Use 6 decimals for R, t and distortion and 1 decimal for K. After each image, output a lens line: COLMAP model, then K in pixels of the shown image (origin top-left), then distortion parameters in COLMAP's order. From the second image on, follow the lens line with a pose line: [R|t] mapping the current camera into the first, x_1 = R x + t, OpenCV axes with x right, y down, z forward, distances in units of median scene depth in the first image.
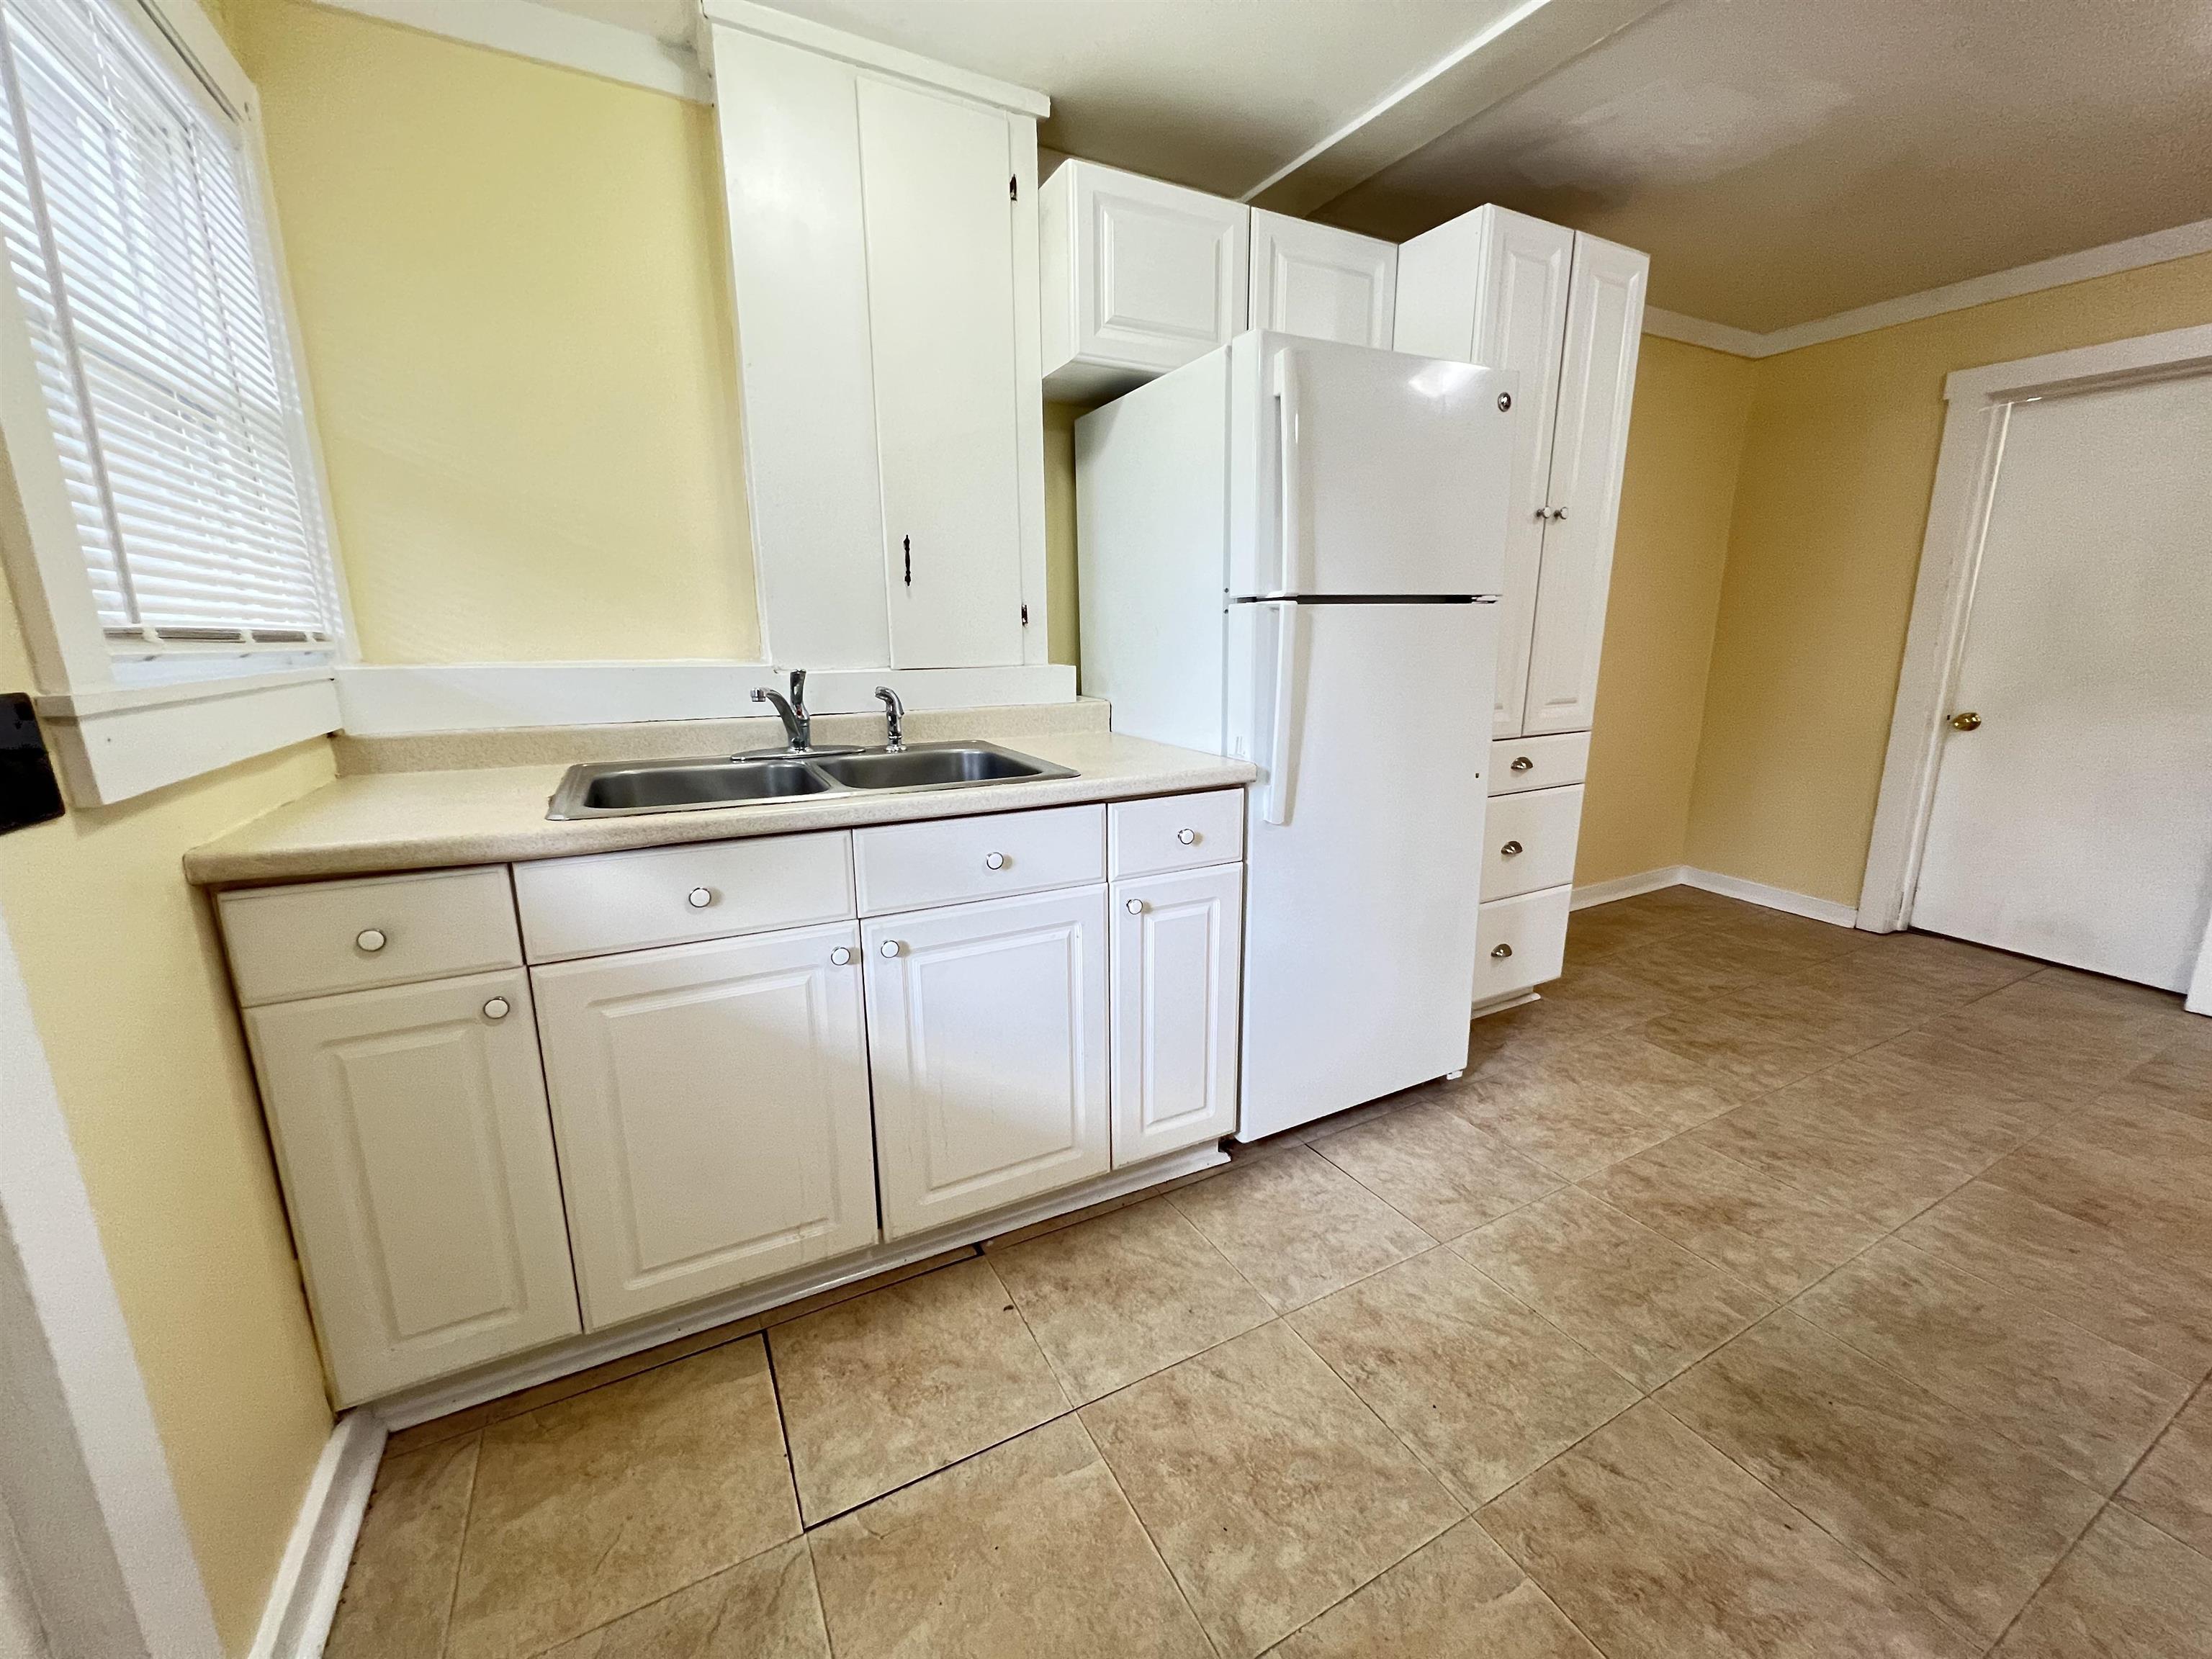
lens RADIAL K [[885.2, 0, 1105.6], [0, 885.2, 826.2], [0, 0, 1]] dist [-0.003539, -0.000095]
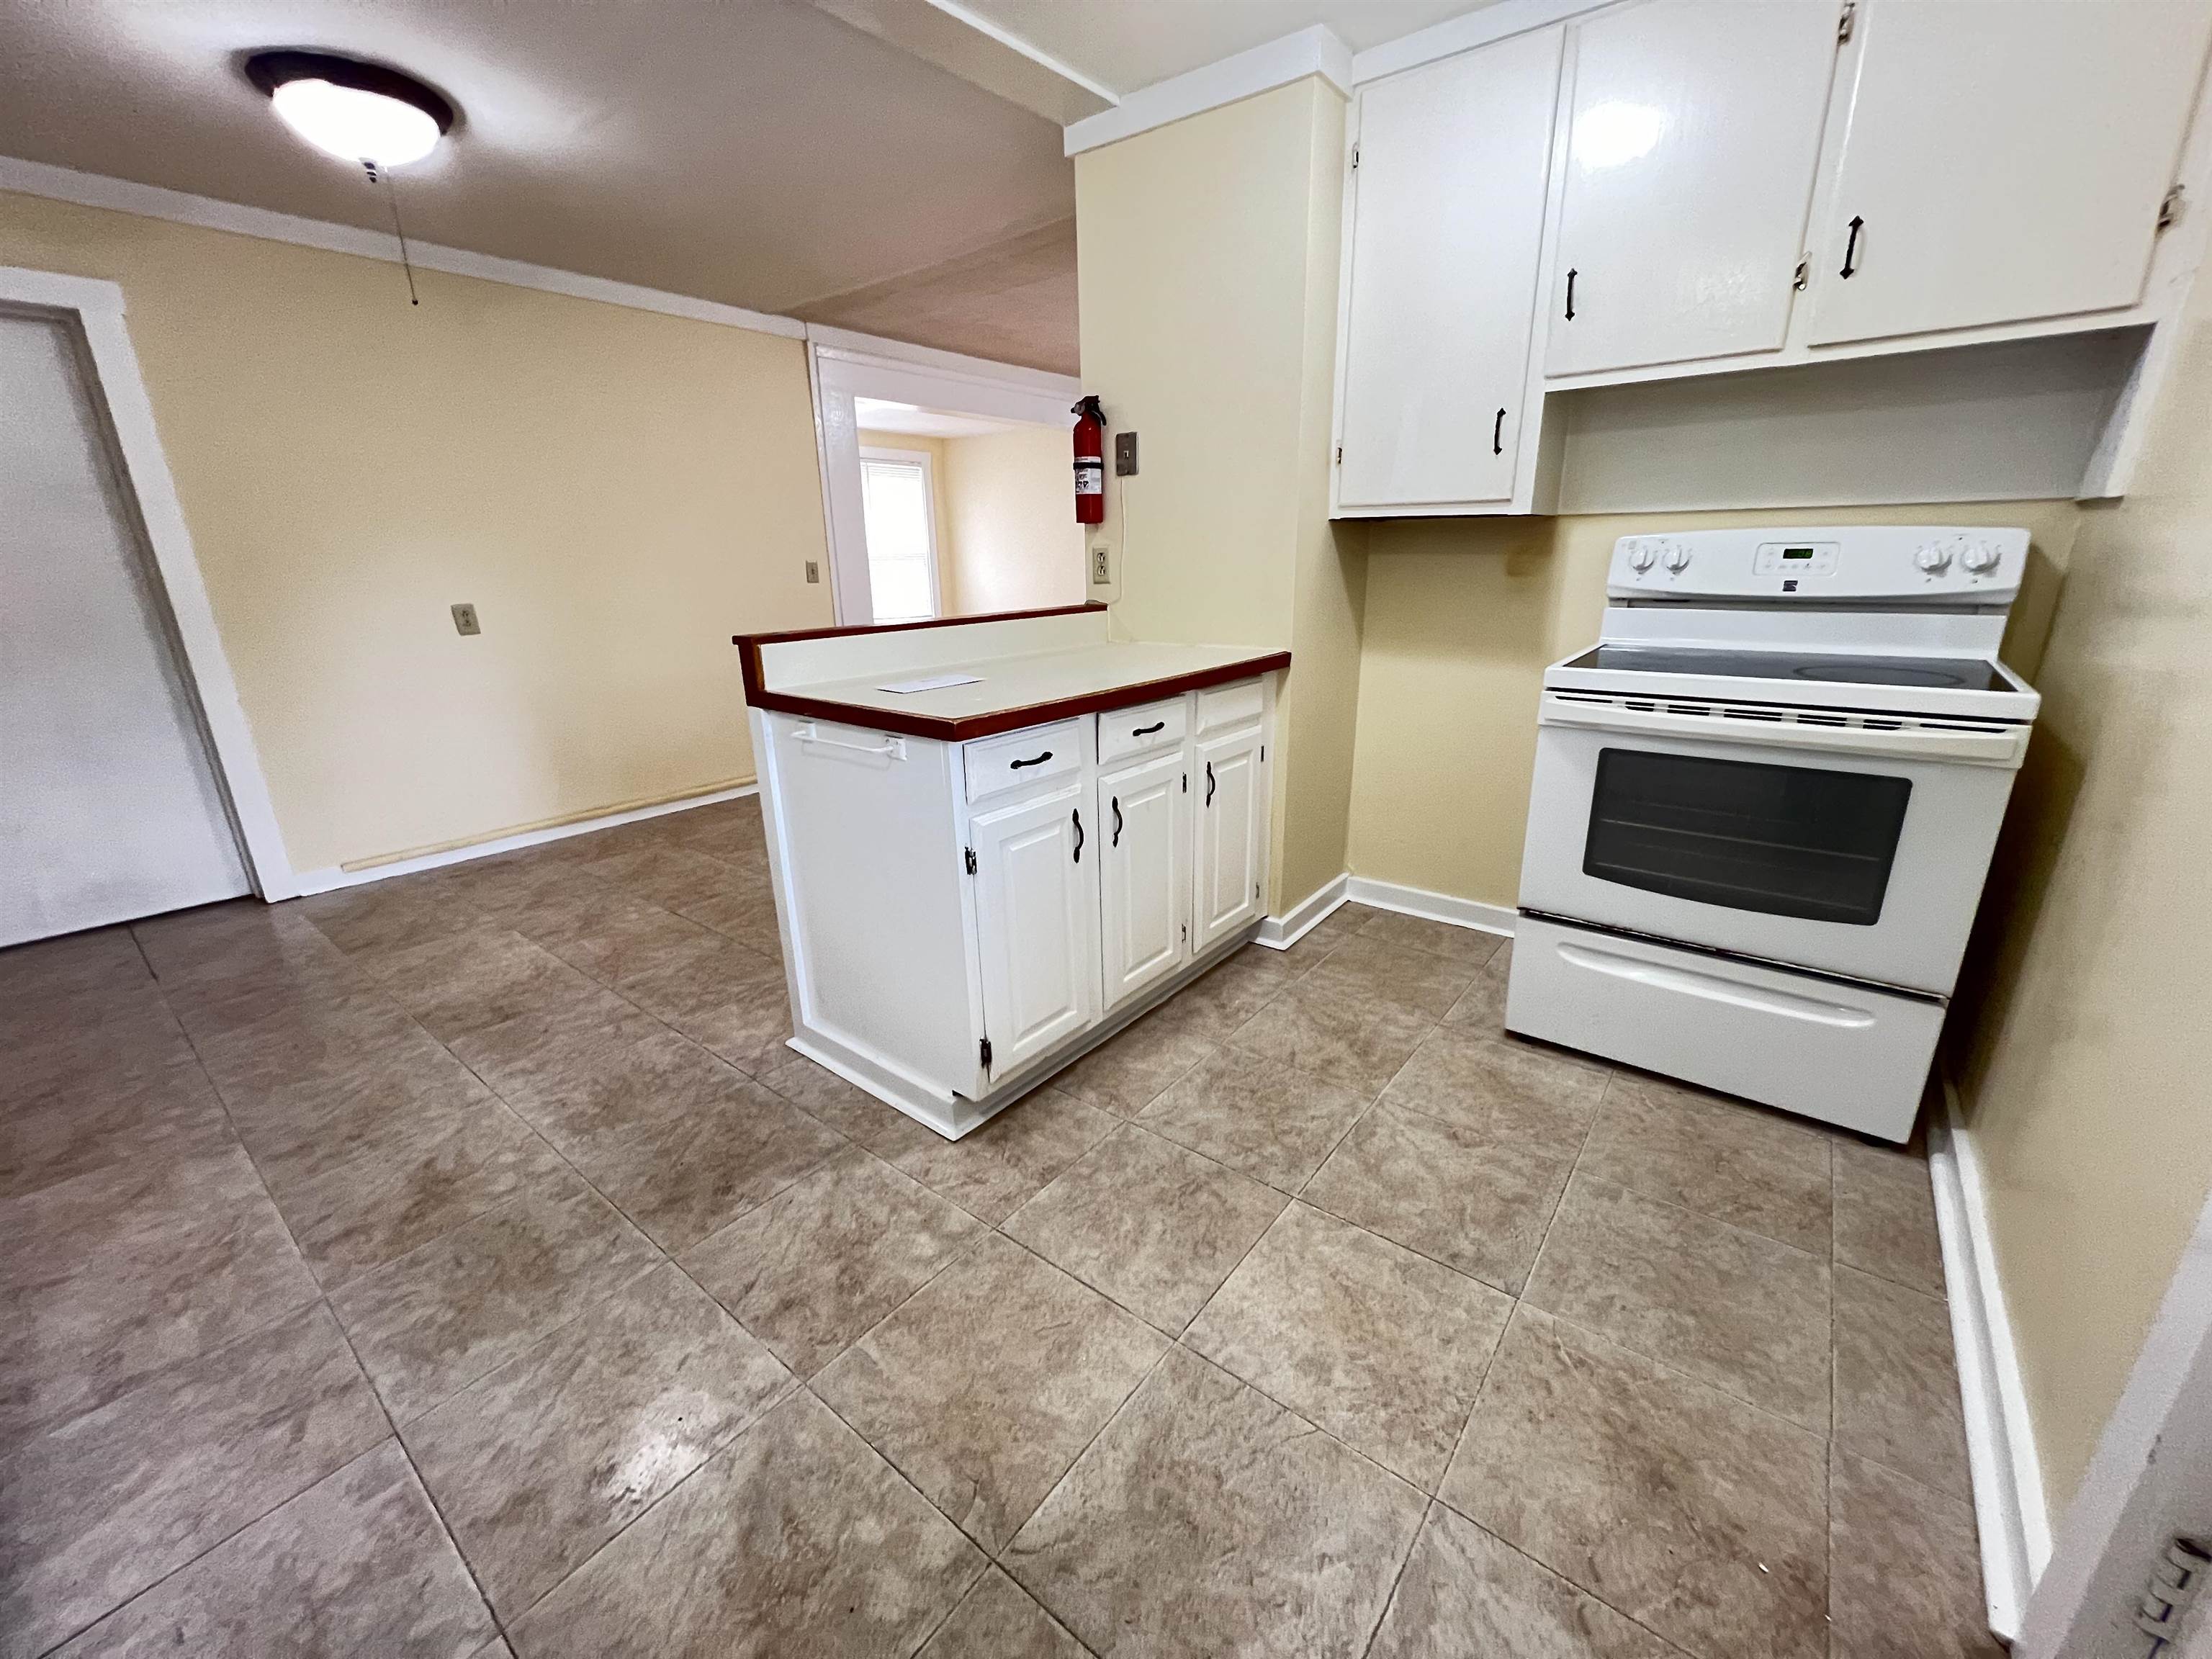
lens RADIAL K [[885.2, 0, 1110.1], [0, 885.2, 828.4], [0, 0, 1]] dist [-0.003539, -0.000095]
pose [[-0.408812, -0.264397, 0.873480, -0.436402], [0.219344, 0.900592, 0.375263, -0.143411], [-0.885868, 0.345004, -0.310179, 0.641954]]
